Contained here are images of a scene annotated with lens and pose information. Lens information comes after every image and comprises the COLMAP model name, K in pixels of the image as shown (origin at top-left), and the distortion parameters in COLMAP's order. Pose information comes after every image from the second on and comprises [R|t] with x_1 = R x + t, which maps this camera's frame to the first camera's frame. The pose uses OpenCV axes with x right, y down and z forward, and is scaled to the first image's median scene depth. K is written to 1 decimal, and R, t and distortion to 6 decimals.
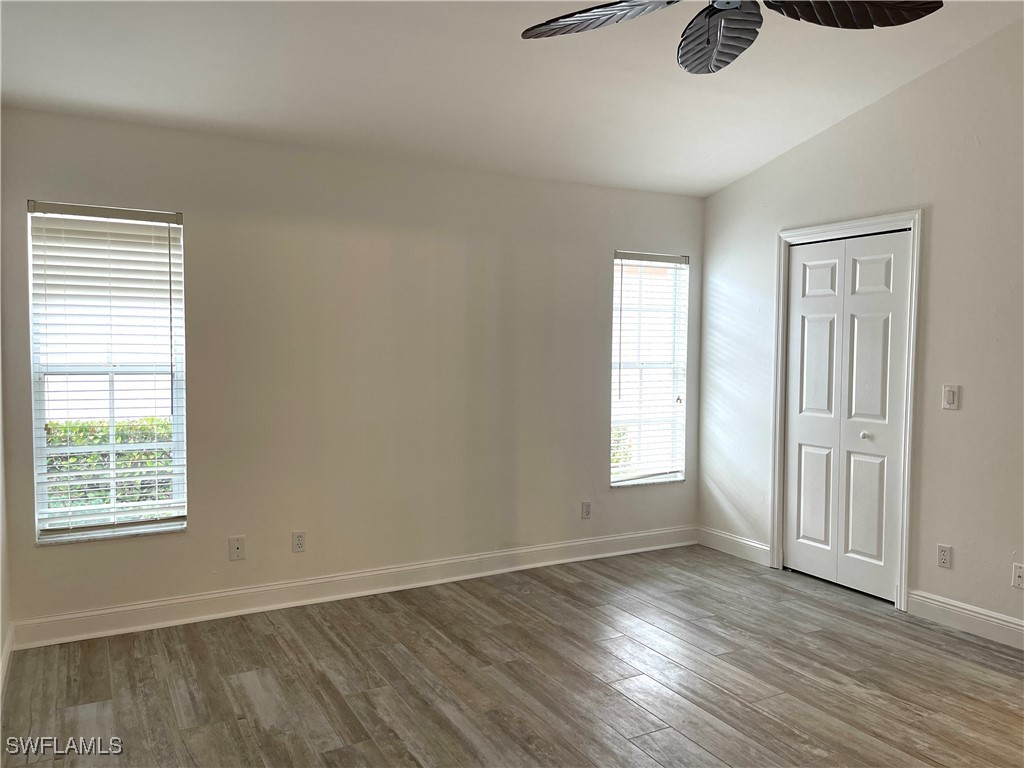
lens RADIAL K [[764.0, 0, 512.0], [0, 764.0, 384.0], [0, 0, 1]] dist [-0.001213, -0.006239]
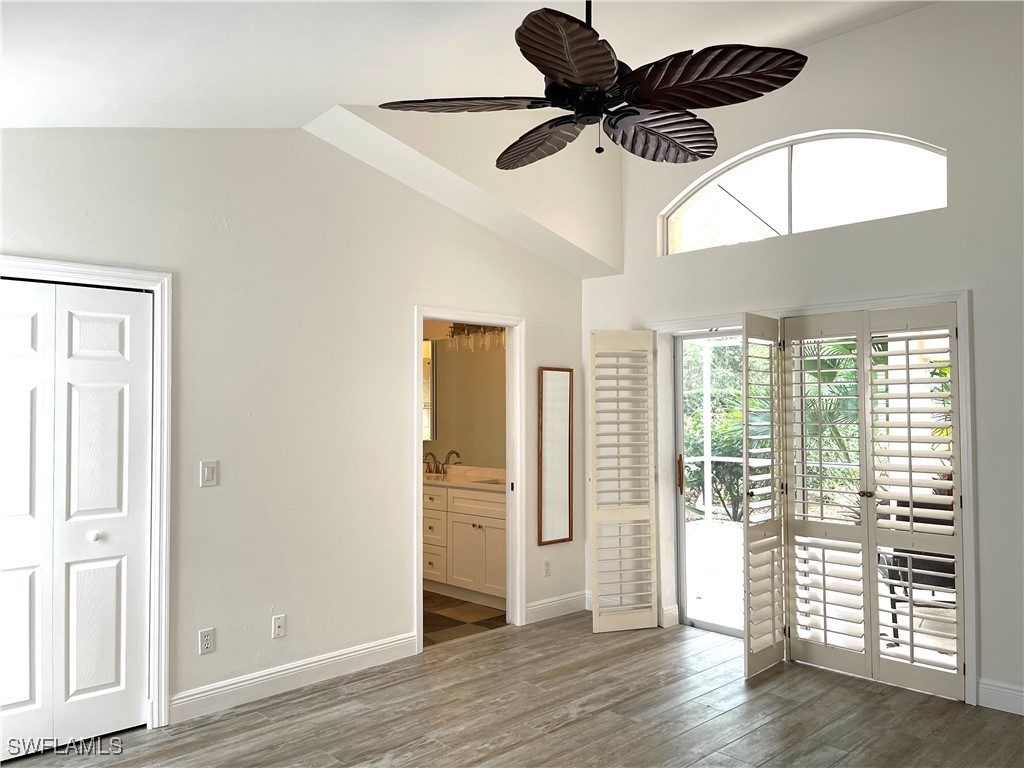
lens RADIAL K [[764.0, 0, 512.0], [0, 764.0, 384.0], [0, 0, 1]] dist [-0.001213, -0.006239]
pose [[-0.257839, 0.030497, 0.965706, -0.466585], [0.057536, 0.998213, -0.016161, -0.058751], [-0.964473, 0.051395, -0.259133, 0.865186]]
